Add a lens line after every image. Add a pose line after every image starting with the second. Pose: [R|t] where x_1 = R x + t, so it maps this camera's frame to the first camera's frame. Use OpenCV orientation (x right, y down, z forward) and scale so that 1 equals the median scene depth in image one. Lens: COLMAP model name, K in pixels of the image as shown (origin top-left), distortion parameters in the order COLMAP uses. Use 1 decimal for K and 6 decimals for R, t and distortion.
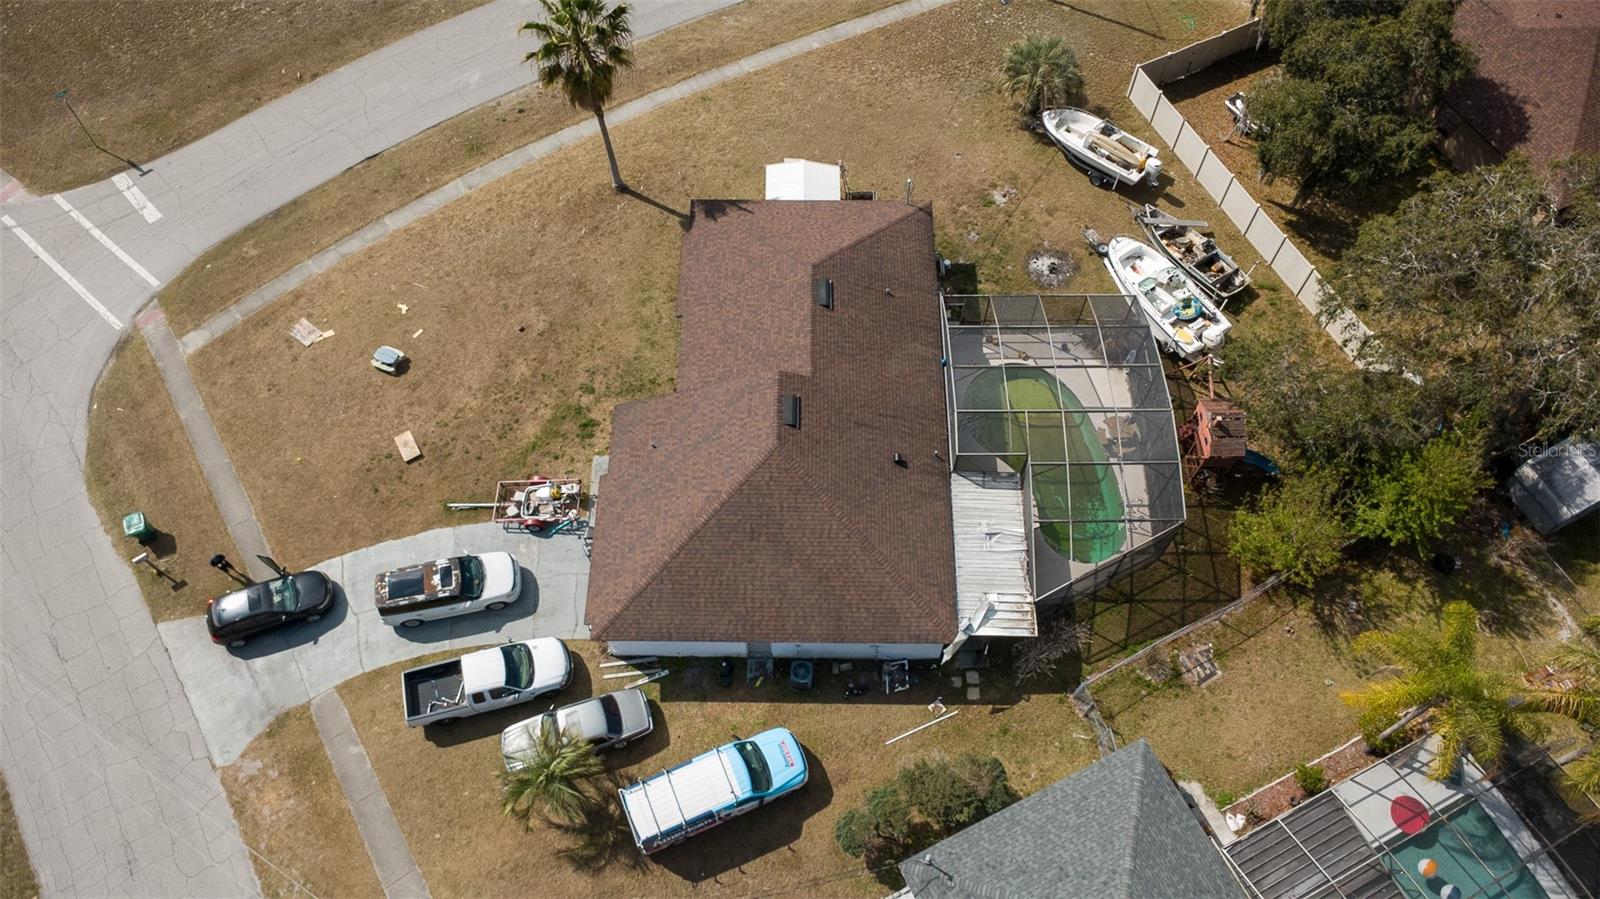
lens RADIAL K [[1119.1, 0, 802.1], [0, 1119.1, 454.0], [0, 0, 1]] dist [0.036197, -0.057430]
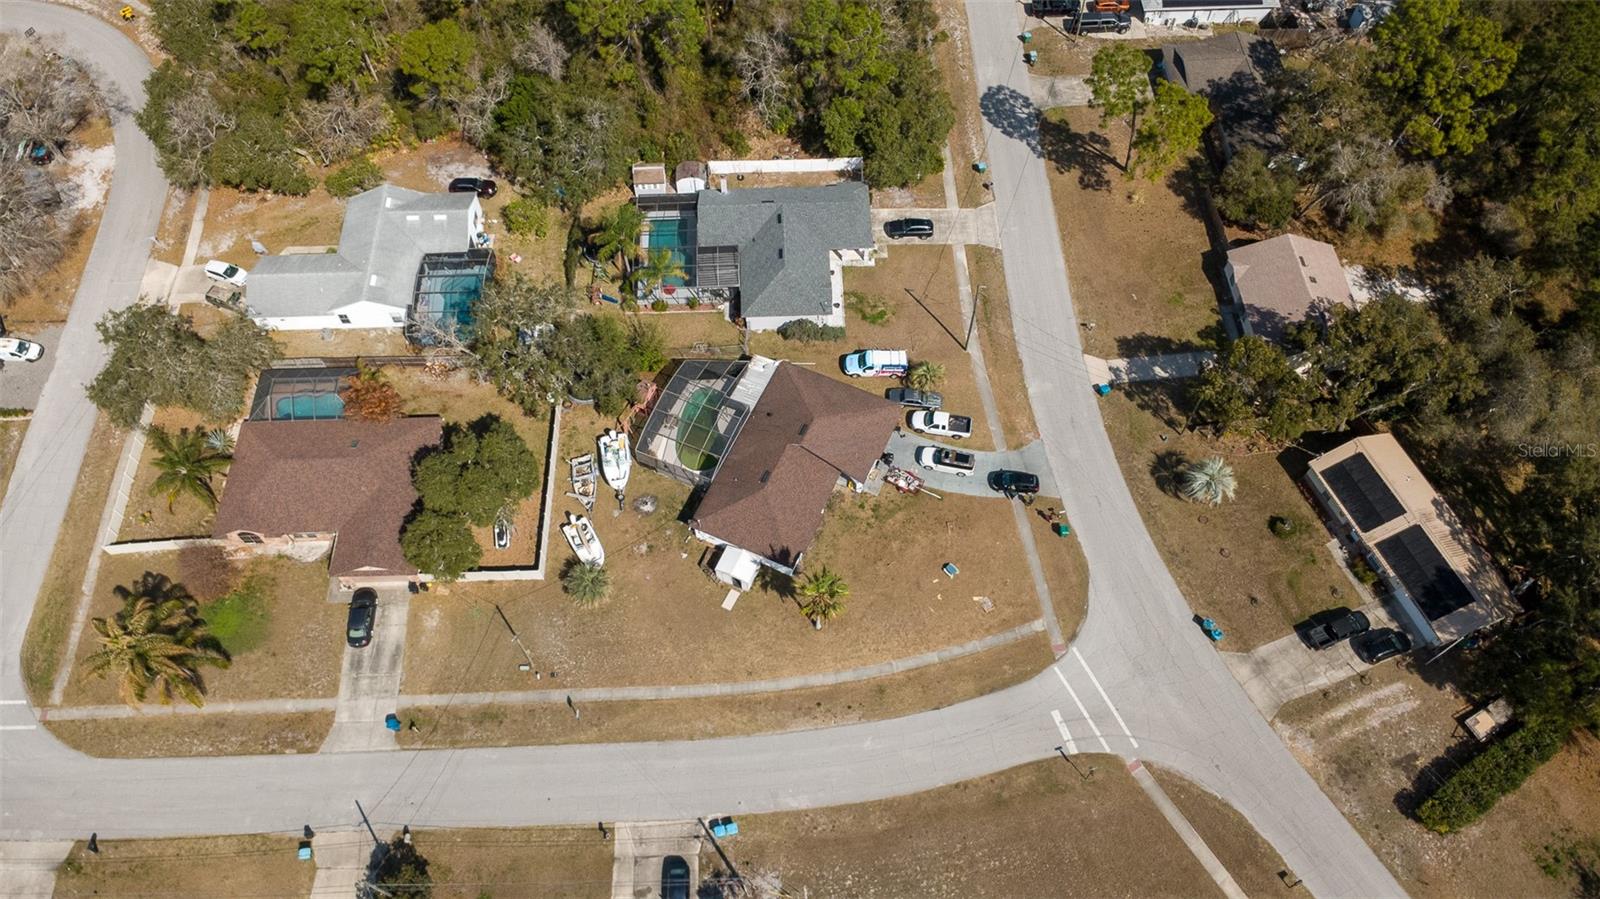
lens RADIAL K [[1119.1, 0, 802.1], [0, 1119.1, 454.0], [0, 0, 1]] dist [0.036197, -0.057430]
pose [[-0.913601, -0.349821, 0.207262, -0.465161], [0.356026, -0.441994, 0.823339, -1.815258], [-0.196413, 0.825994, 0.528352, -0.254596]]
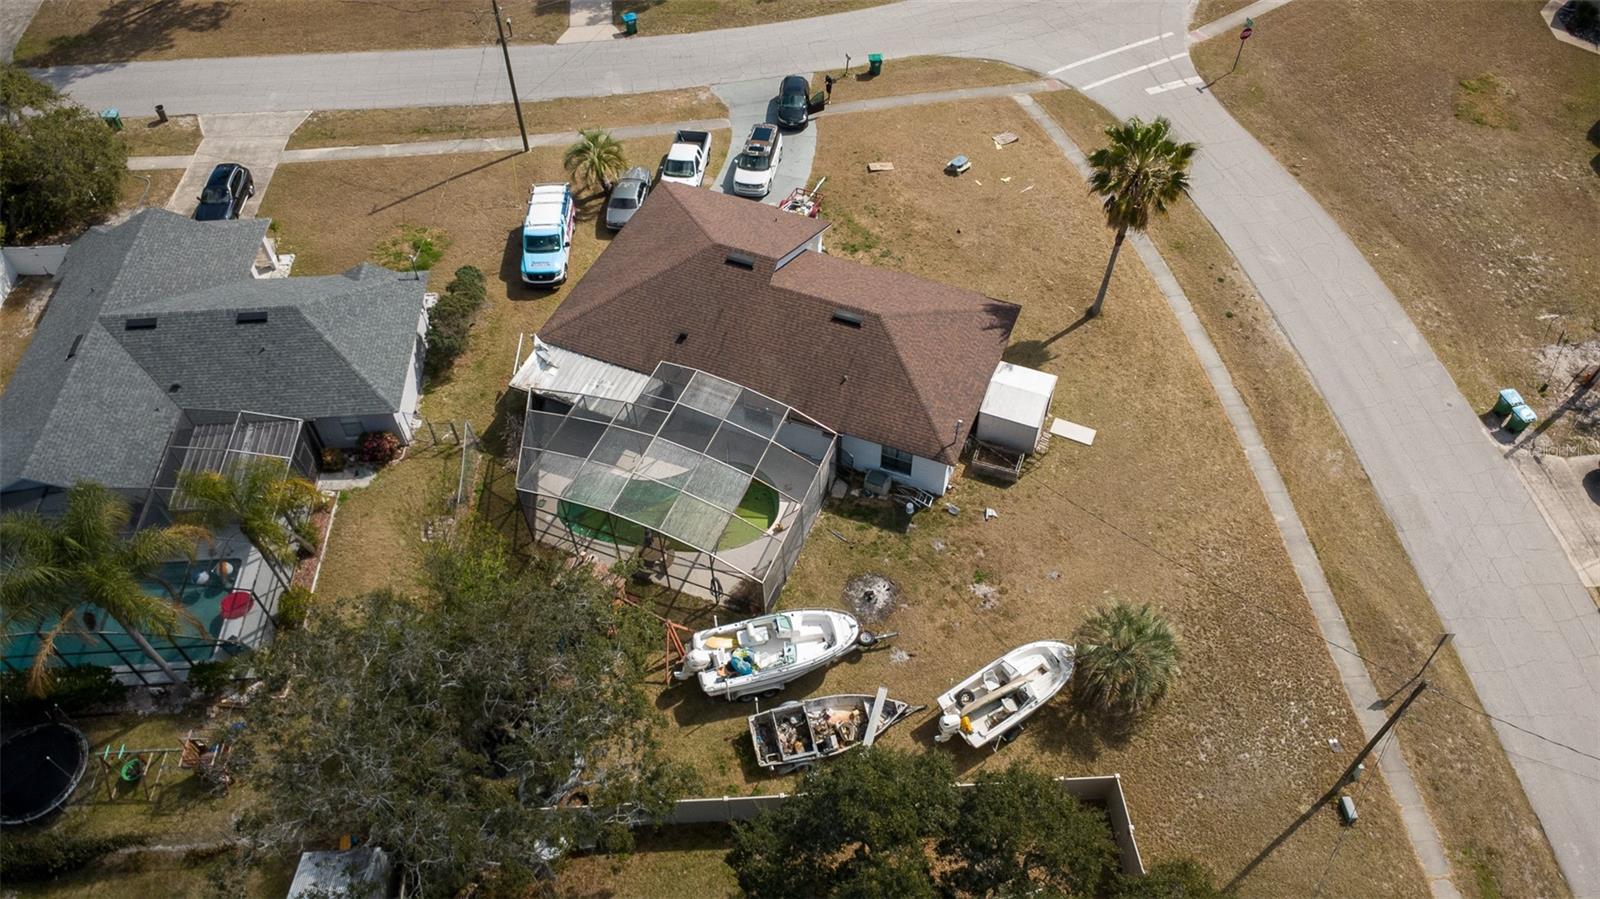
lens RADIAL K [[1119.1, 0, 802.1], [0, 1119.1, 454.0], [0, 0, 1]] dist [0.036197, -0.057430]
pose [[-0.376655, 0.712451, -0.592068, 0.721330], [-0.803546, 0.066730, 0.591490, -0.686962], [0.460917, 0.698541, 0.547354, 0.415926]]
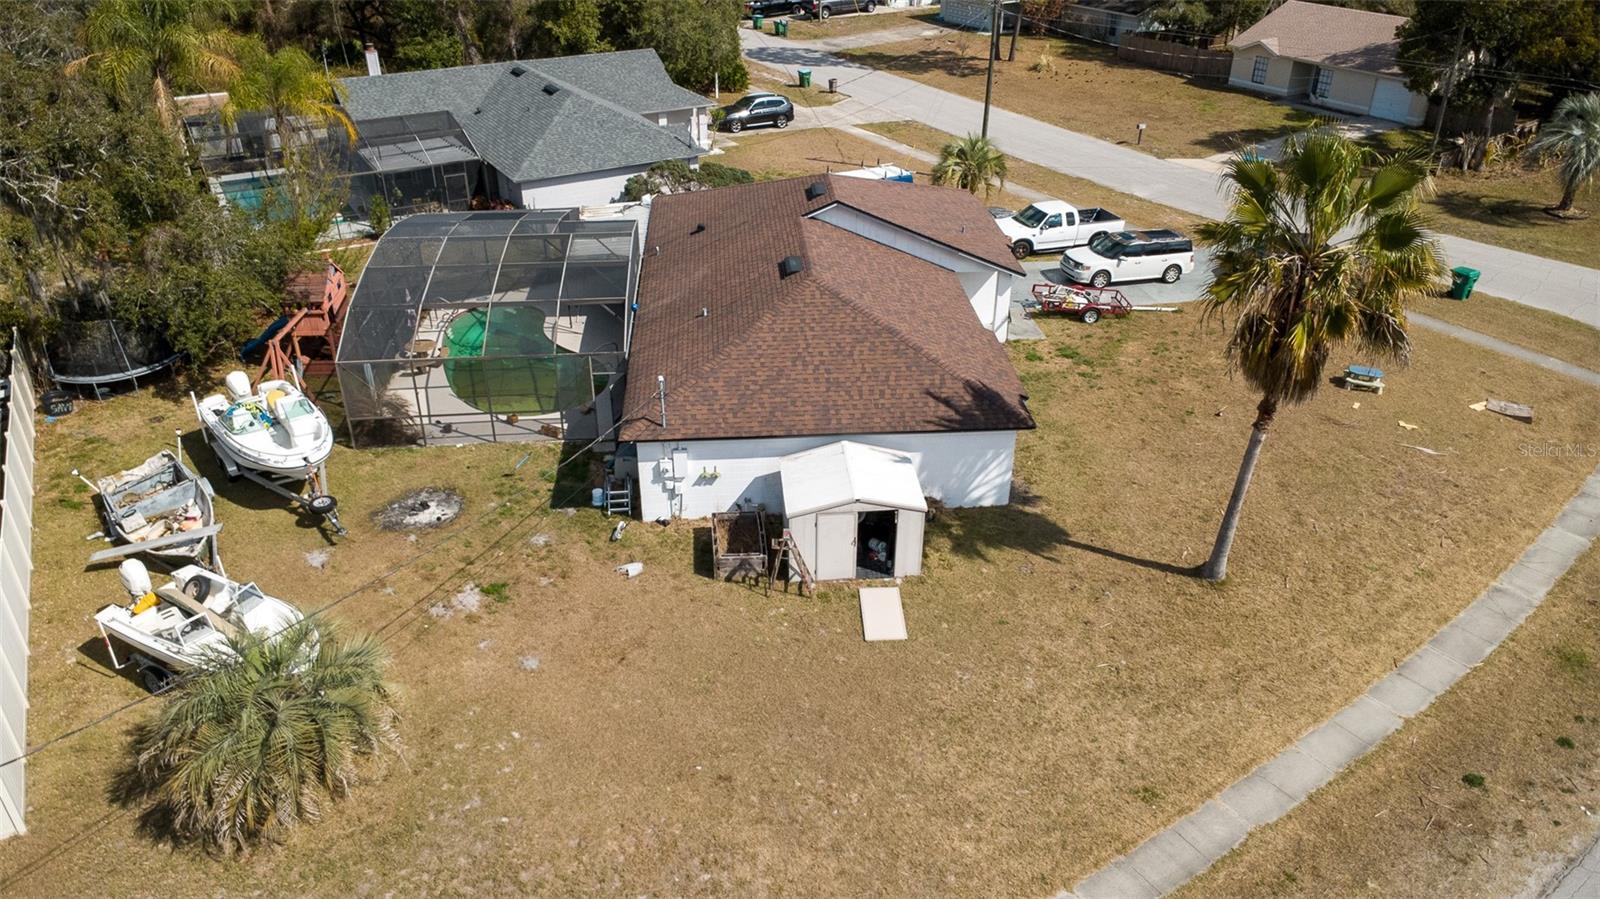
lens RADIAL K [[1119.1, 0, 802.1], [0, 1119.1, 454.0], [0, 0, 1]] dist [0.036197, -0.057430]
pose [[-0.996933, 0.036223, -0.069370, 0.063522], [-0.069728, -0.008722, 0.997528, -0.800292], [0.035529, 0.999306, 0.011221, 1.008112]]
